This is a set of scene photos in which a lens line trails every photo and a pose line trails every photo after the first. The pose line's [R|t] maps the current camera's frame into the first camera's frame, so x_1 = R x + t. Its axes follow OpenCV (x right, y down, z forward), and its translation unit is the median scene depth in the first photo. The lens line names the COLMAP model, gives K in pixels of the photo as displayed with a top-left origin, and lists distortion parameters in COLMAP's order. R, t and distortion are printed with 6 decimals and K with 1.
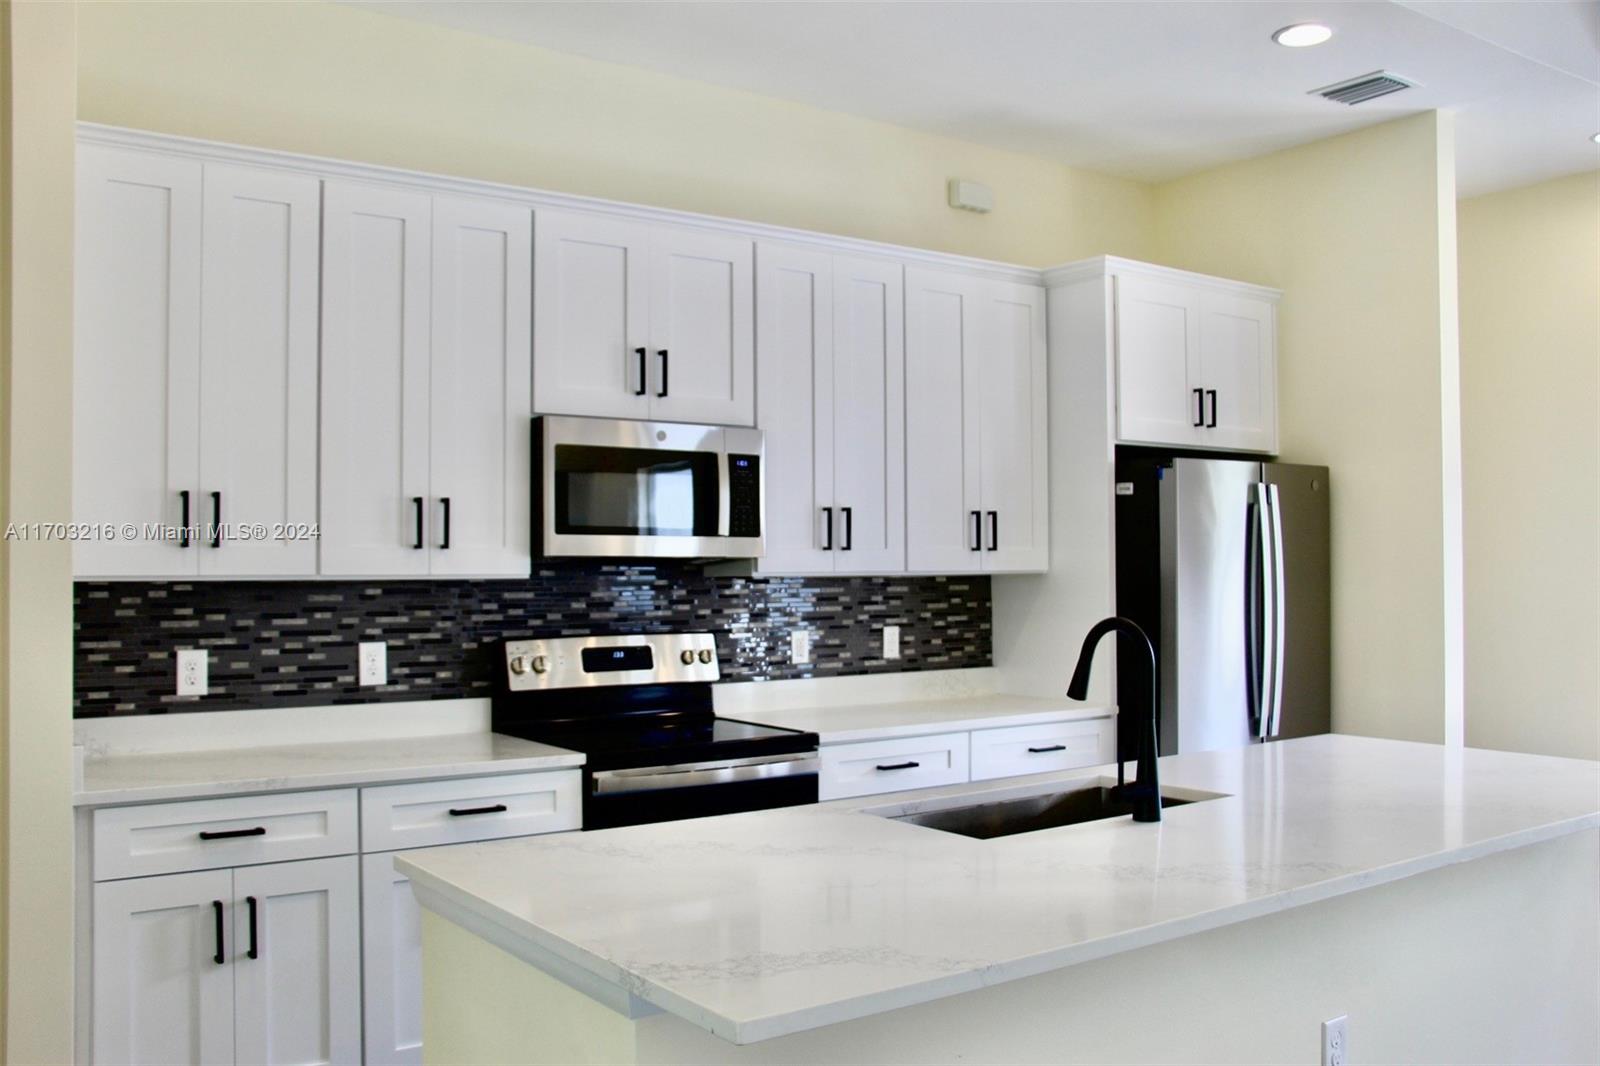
lens RADIAL K [[1444.4, 0, 800.0], [0, 1444.4, 533.0], [0, 0, 1]] dist [-0.151680, 0.174291]
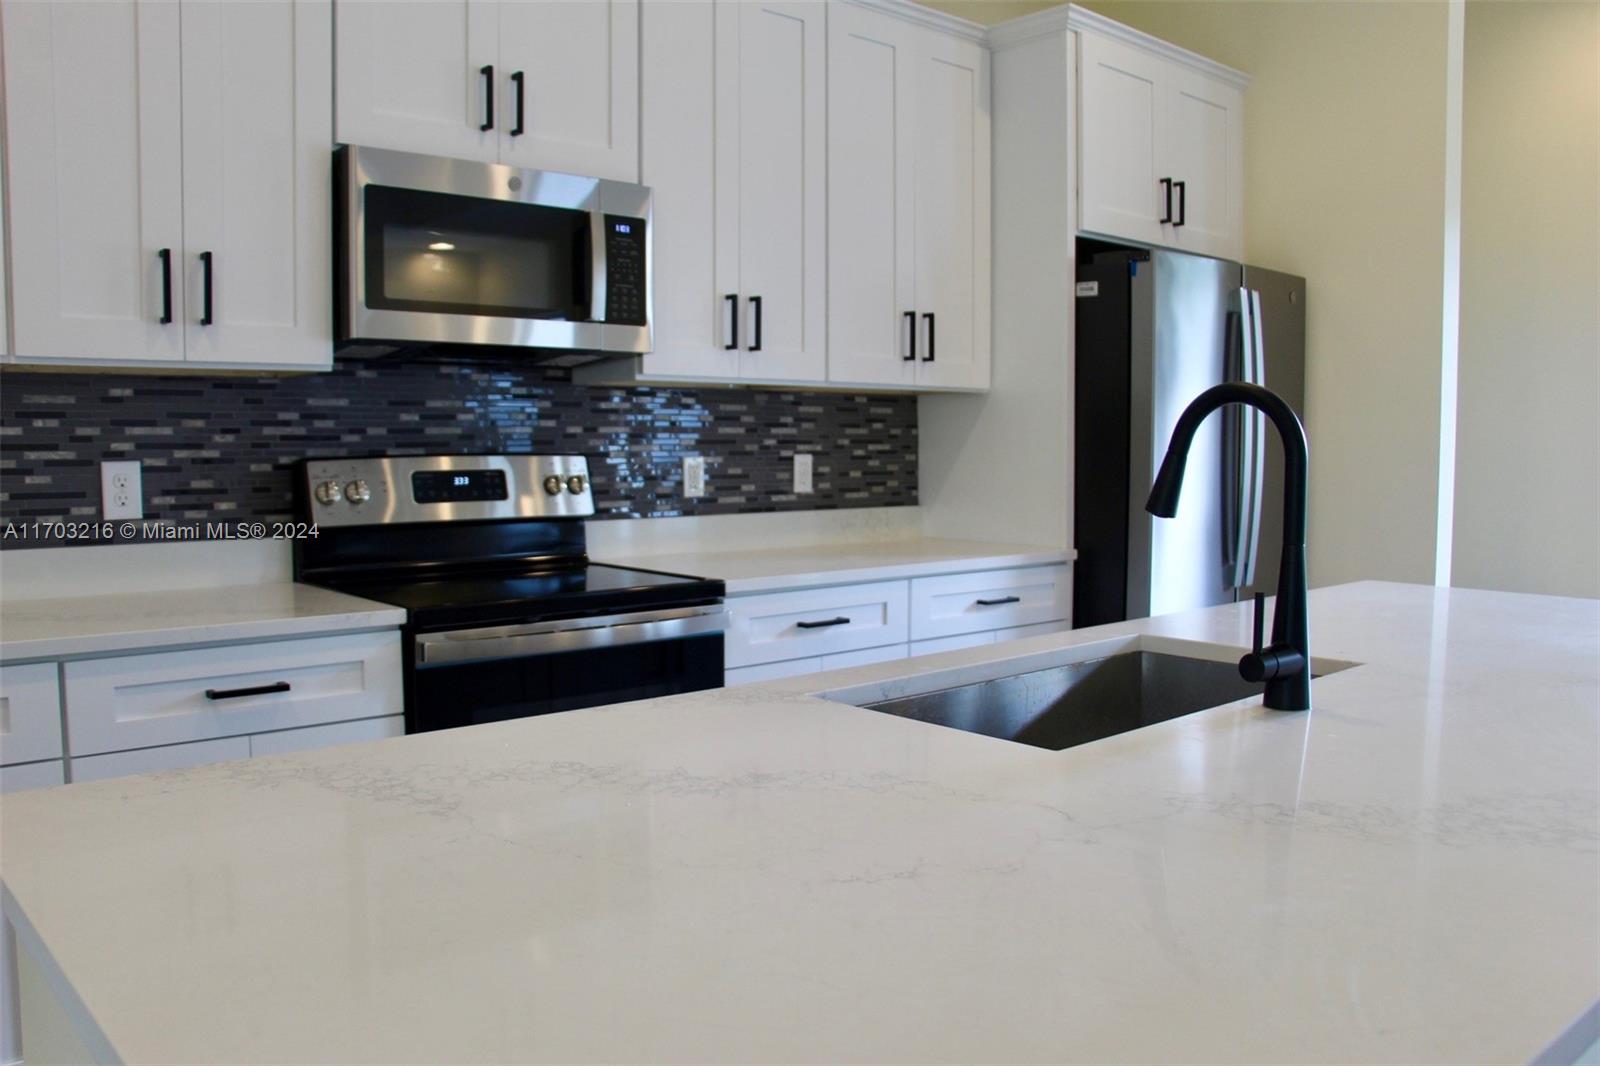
lens RADIAL K [[1314.6, 0, 800.0], [0, 1314.6, 533.0], [0, 0, 1]] dist [-0.179549, 0.142365]
pose [[0.995217, -0.002114, 0.097666, -0.014405], [-0.006987, 0.995665, 0.092748, 0.047374], [-0.097439, -0.092987, 0.990888, 0.297677]]
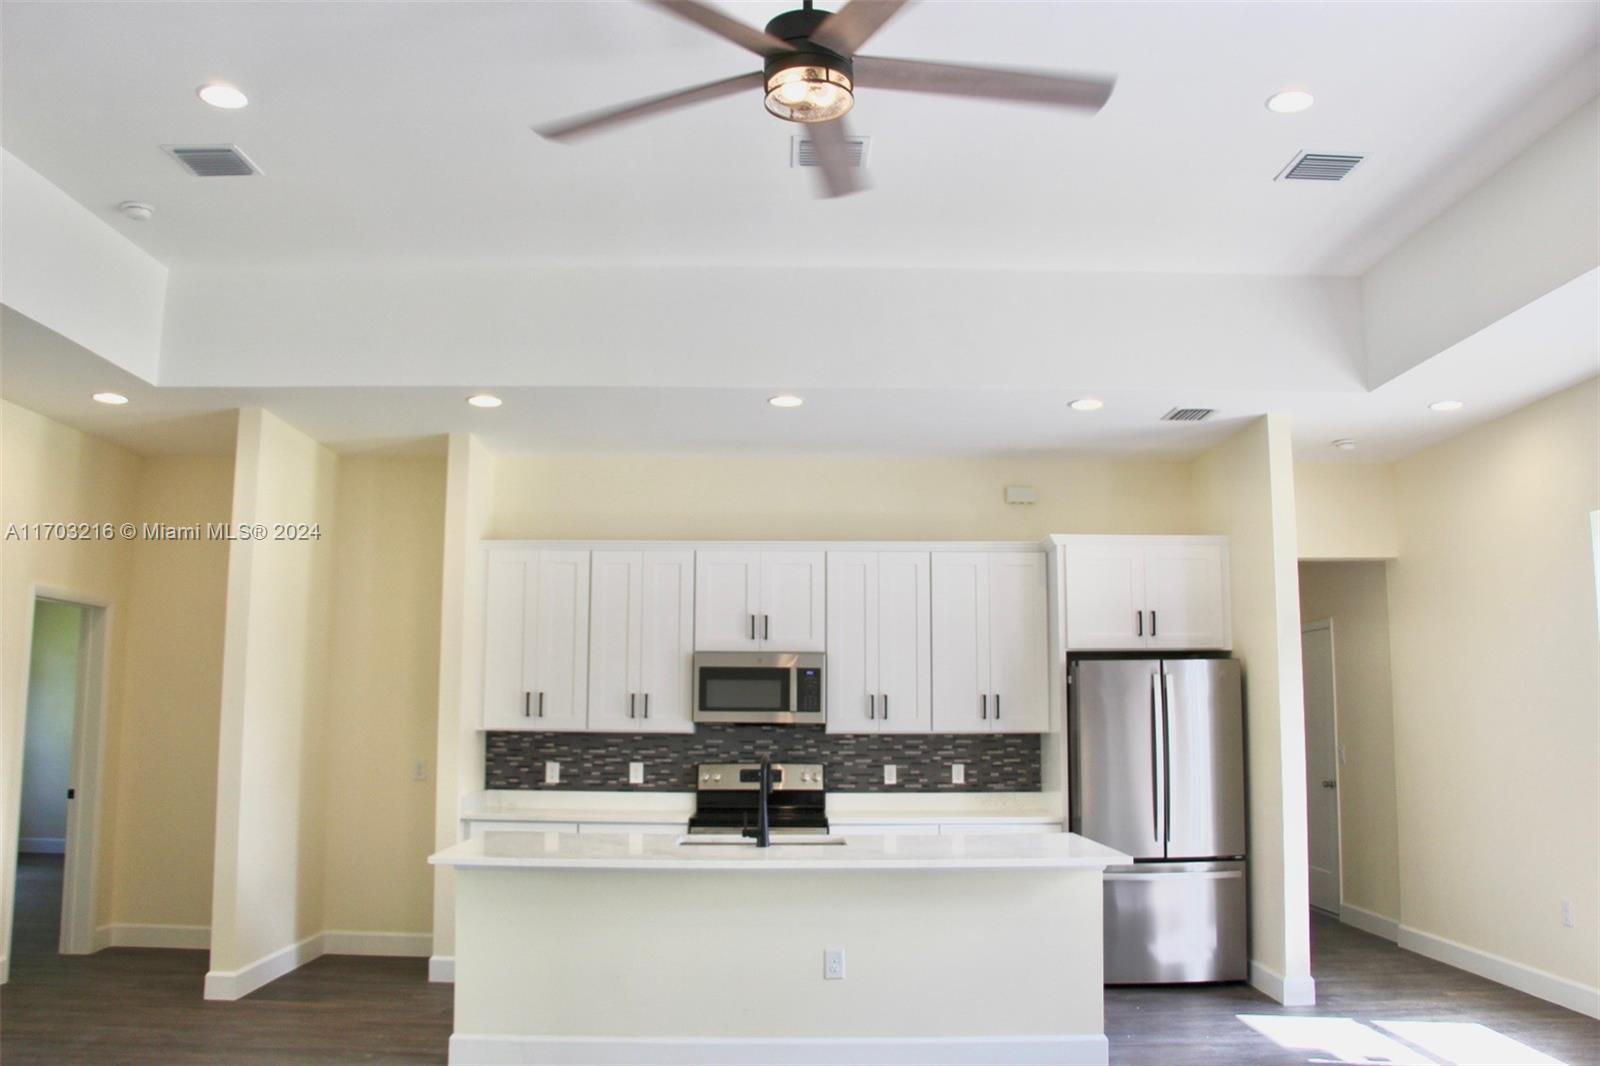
lens RADIAL K [[1314.6, 0, 800.0], [0, 1314.6, 533.0], [0, 0, 1]] dist [-0.179549, 0.142365]
pose [[0.820617, -0.072713, -0.566834, 0.930089], [0.006303, 0.992964, -0.118251, -0.027228], [0.571444, 0.093466, 0.815301, -0.414663]]
